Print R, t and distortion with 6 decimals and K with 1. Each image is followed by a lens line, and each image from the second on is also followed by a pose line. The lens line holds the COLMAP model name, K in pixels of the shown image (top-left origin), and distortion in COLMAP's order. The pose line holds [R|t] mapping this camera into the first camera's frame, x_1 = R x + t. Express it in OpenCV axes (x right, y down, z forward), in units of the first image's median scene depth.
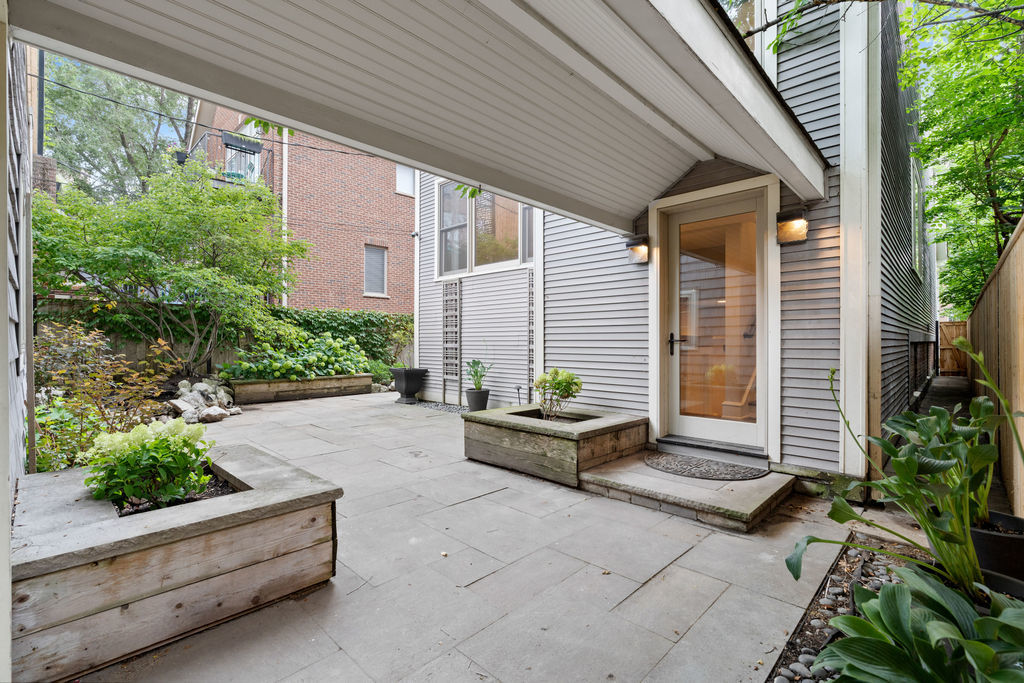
lens RADIAL K [[467.0, 0, 512.4], [0, 467.0, 341.9], [0, 0, 1]] dist [-0.015131, -0.001211]
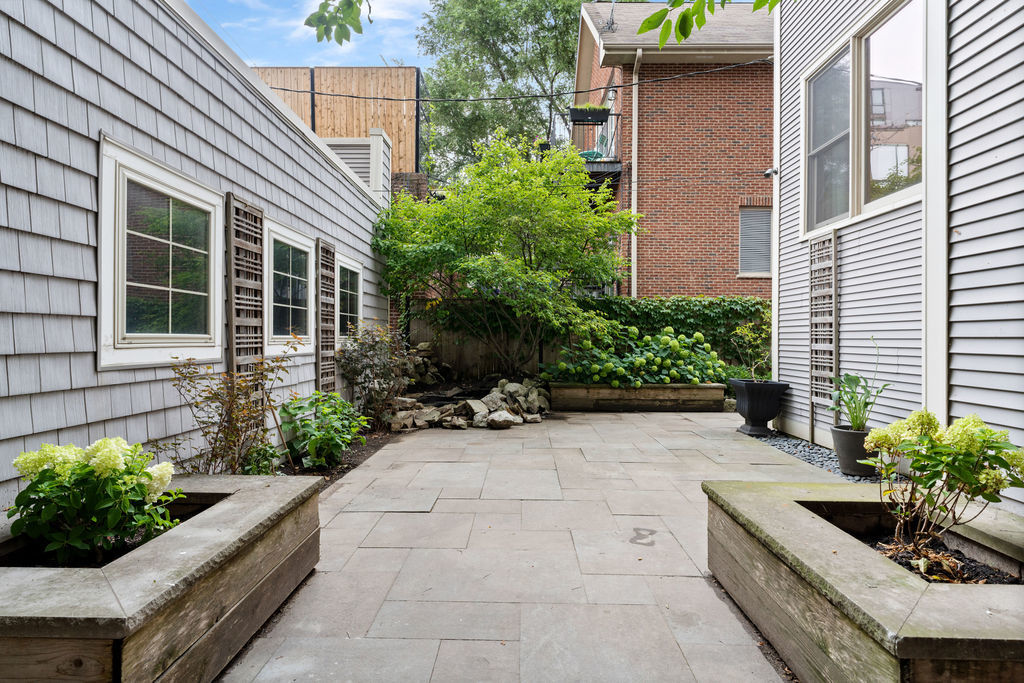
lens RADIAL K [[541.0, 0, 510.9], [0, 541.0, 340.4], [0, 0, 1]] dist [-0.012188, -0.000922]
pose [[0.680887, 0.007928, -0.732346, 0.090390], [-0.007203, 0.999966, 0.004128, -0.000106], [0.732353, 0.002465, 0.680920, 0.230527]]
